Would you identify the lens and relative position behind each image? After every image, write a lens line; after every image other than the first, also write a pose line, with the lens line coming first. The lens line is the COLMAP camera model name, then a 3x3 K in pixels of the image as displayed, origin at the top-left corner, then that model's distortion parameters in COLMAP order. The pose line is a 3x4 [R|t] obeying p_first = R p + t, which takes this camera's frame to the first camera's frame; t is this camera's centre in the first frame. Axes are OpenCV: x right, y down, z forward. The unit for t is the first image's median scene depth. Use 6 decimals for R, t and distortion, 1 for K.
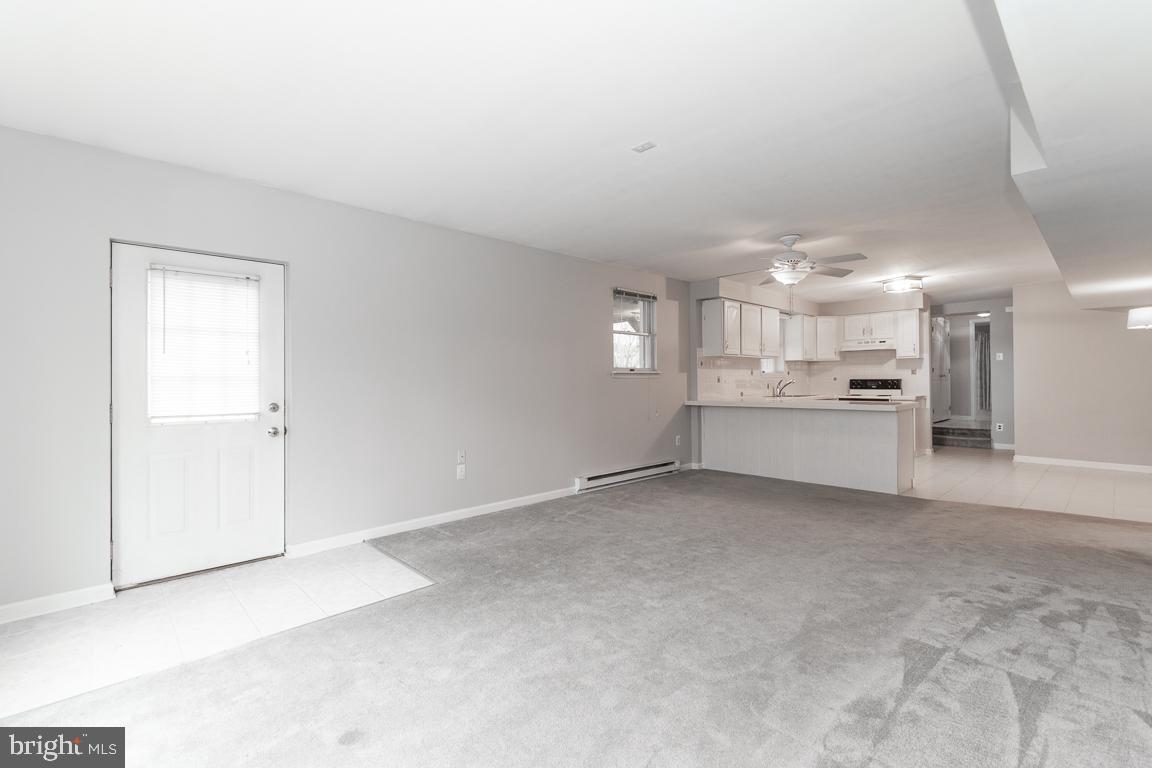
lens RADIAL K [[506.1, 0, 576.0], [0, 506.1, 384.0], [0, 0, 1]] dist [-0.001332, -0.000165]
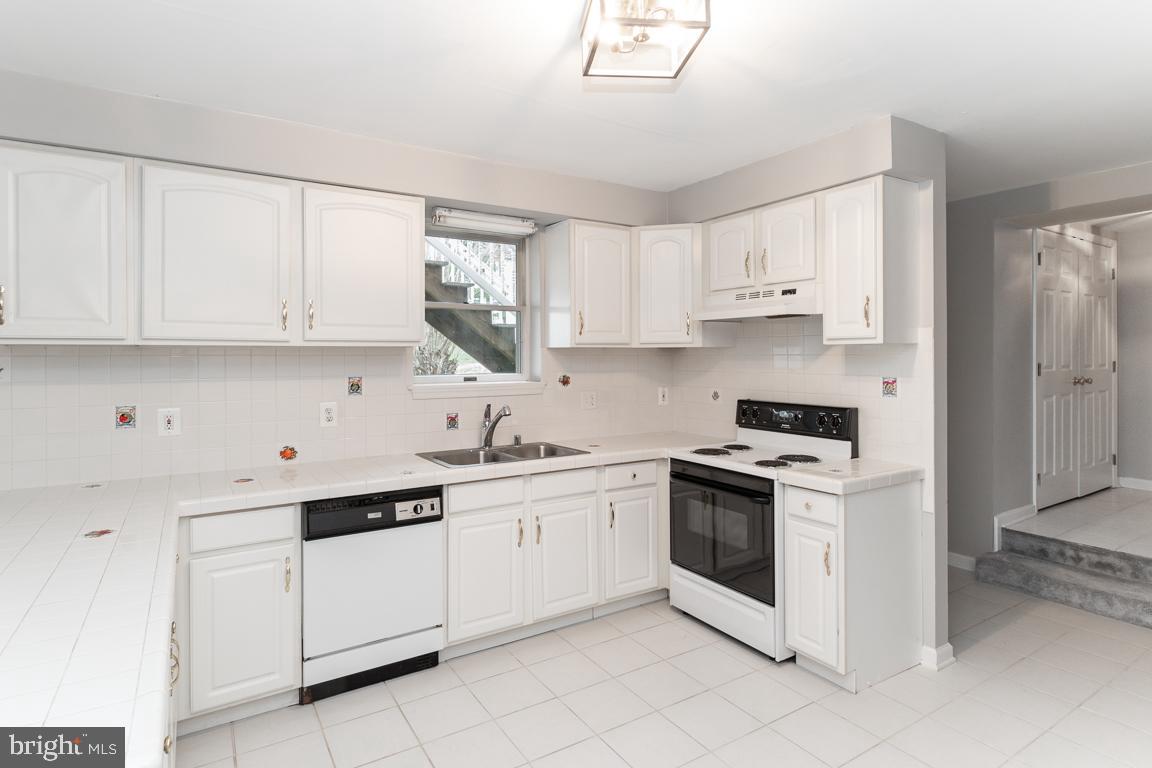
lens RADIAL K [[600.8, 0, 575.1], [0, 600.8, 357.8], [0, 0, 1]] dist [-0.001021, -0.000019]
pose [[0.980543, 0.003945, -0.196263, 0.541865], [-0.004185, 0.999991, -0.000806, -0.040021], [0.196258, 0.001612, 0.980551, 0.589928]]
